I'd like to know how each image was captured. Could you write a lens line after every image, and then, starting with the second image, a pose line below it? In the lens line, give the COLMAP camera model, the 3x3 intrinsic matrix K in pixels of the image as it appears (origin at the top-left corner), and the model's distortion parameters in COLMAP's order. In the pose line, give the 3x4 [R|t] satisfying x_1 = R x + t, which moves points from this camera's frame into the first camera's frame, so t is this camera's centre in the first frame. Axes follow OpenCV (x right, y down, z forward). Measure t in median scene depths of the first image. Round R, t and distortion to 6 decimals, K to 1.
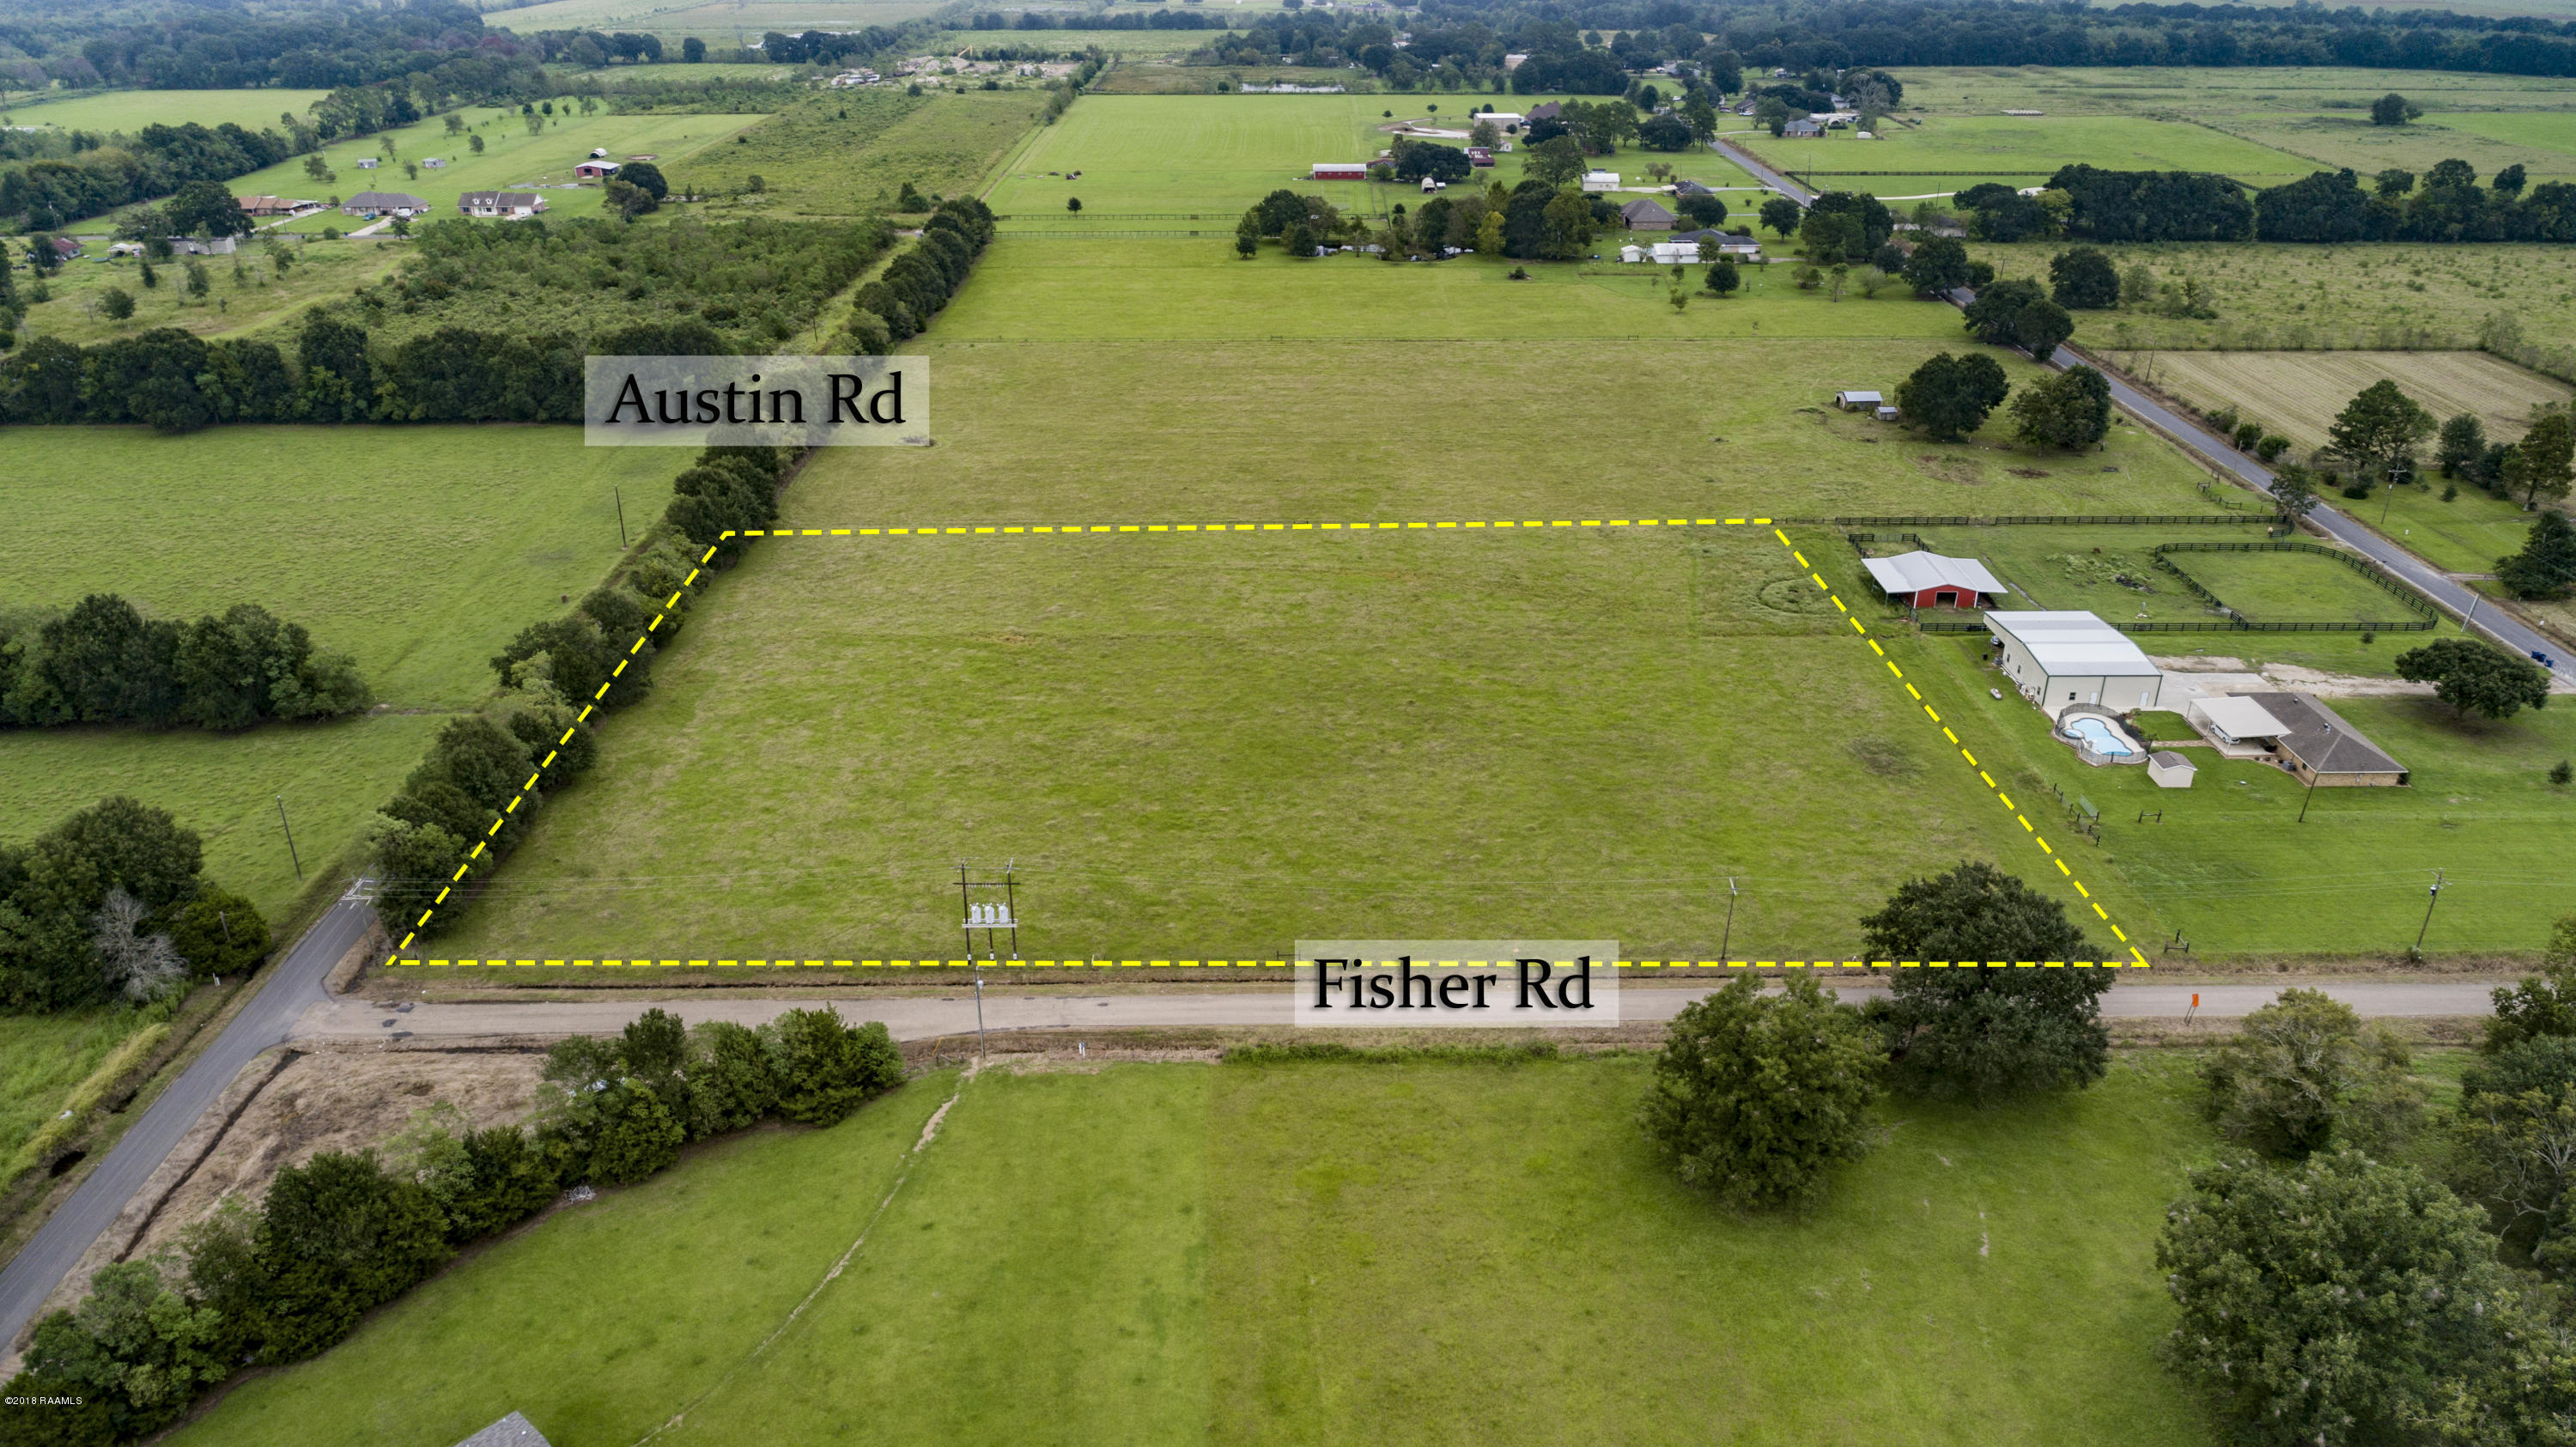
lens RADIAL K [[1749.4, 0, 1299.7], [0, 1749.4, 678.1], [0, 0, 1]] dist [-0.007888, 0.004138]
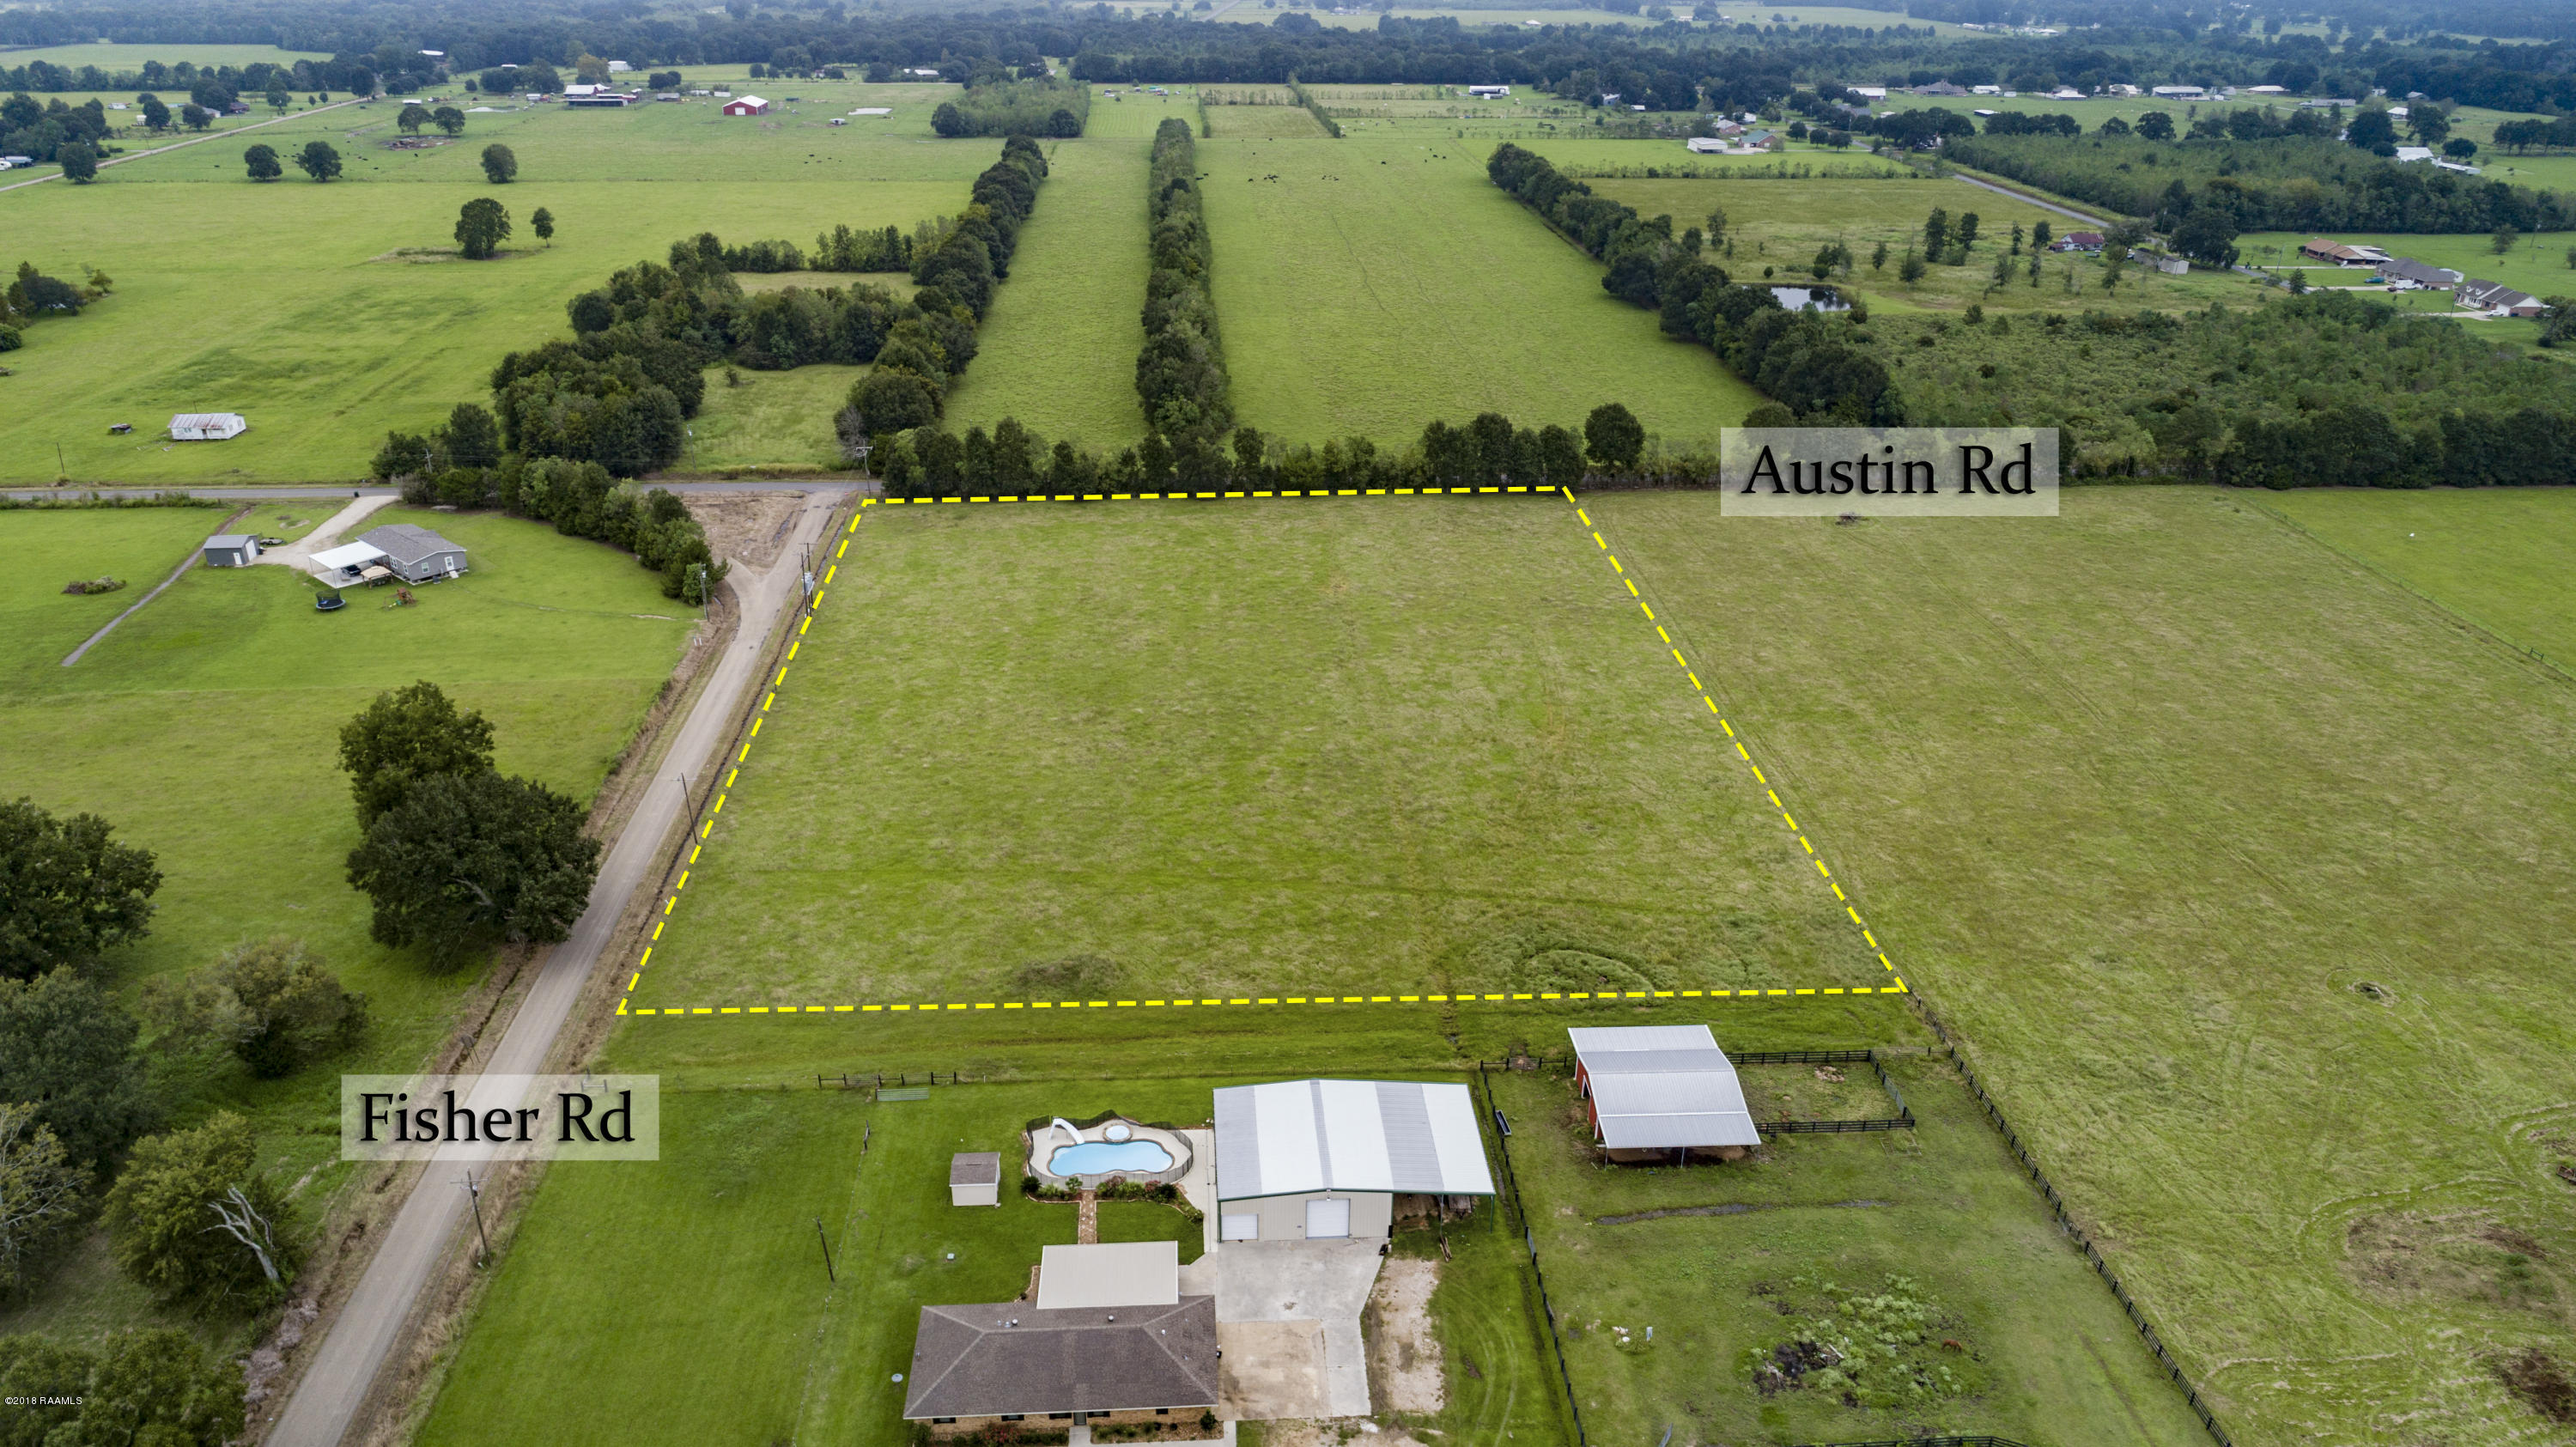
lens RADIAL K [[1749.4, 0, 1299.7], [0, 1749.4, 678.1], [0, 0, 1]] dist [-0.007888, 0.004138]
pose [[0.066637, 0.401109, -0.913603, 0.801813], [-0.424633, 0.839981, 0.337814, -0.309526], [0.902910, 0.365435, 0.226298, 0.656551]]
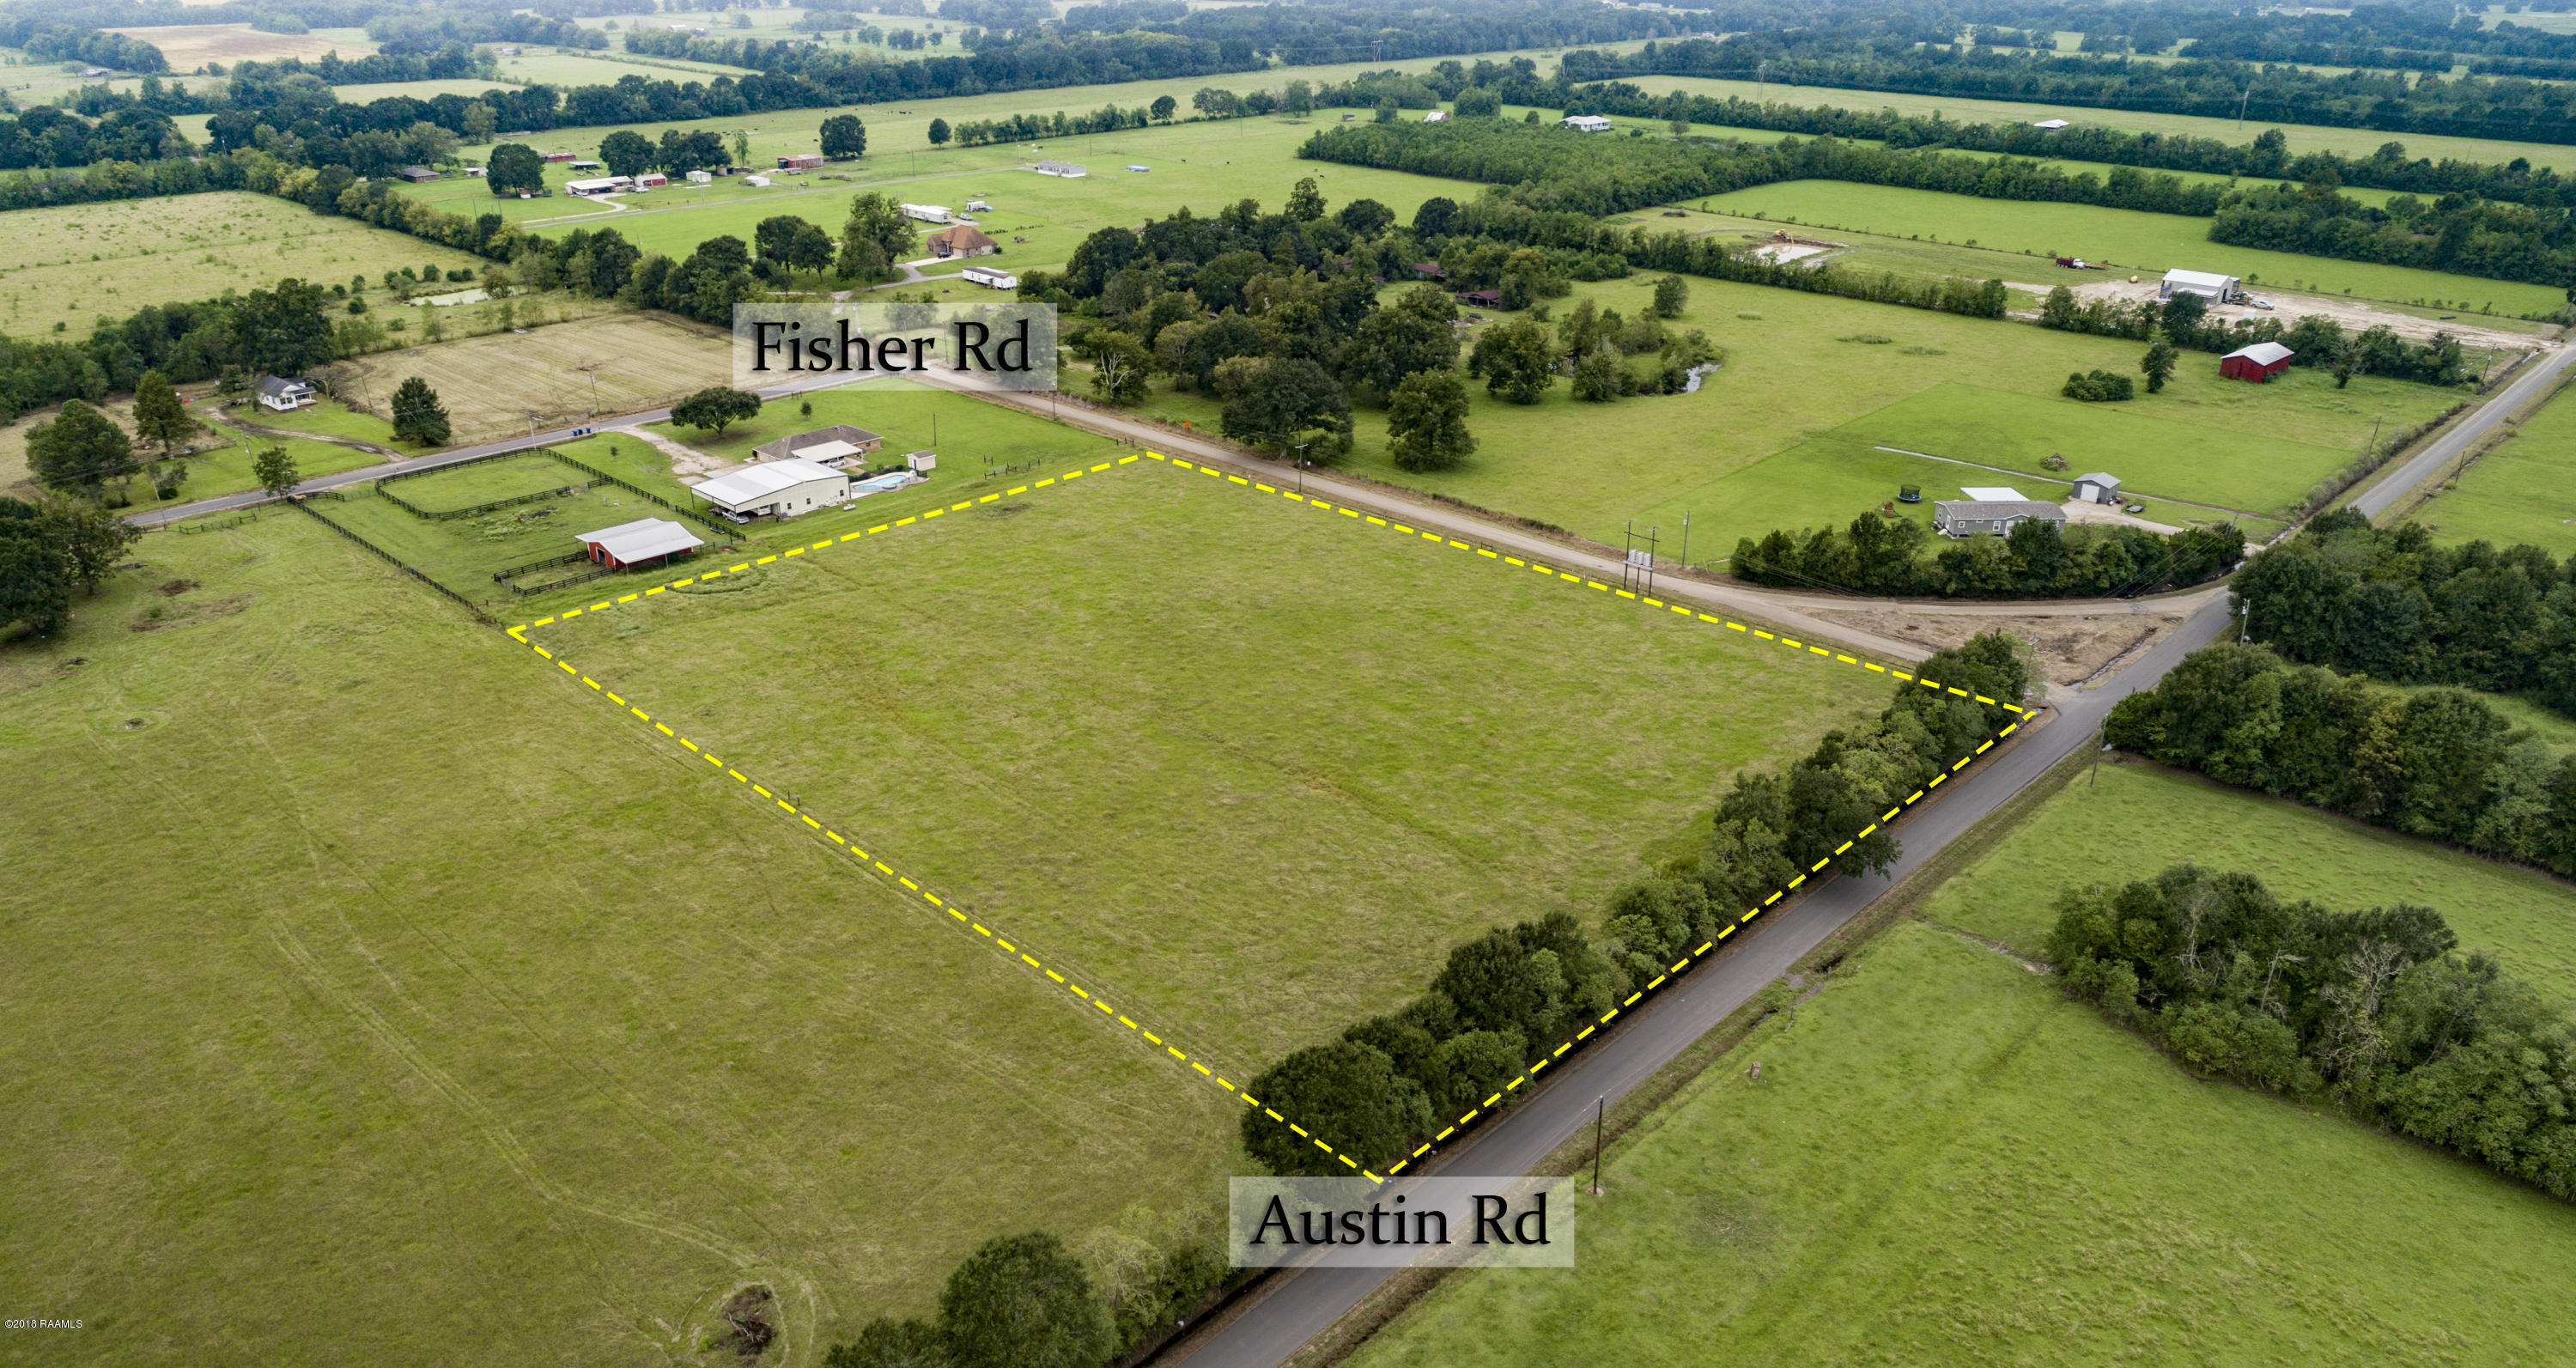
lens RADIAL K [[1753.9, 0, 1293.1], [0, 1753.9, 825.7], [0, 0, 1]] dist [-0.006212, -0.001048]
pose [[-0.714005, -0.329907, 0.617542, -0.614795], [0.287166, 0.666429, 0.688047, -0.536022], [-0.638539, 0.668606, -0.381096, 1.197149]]
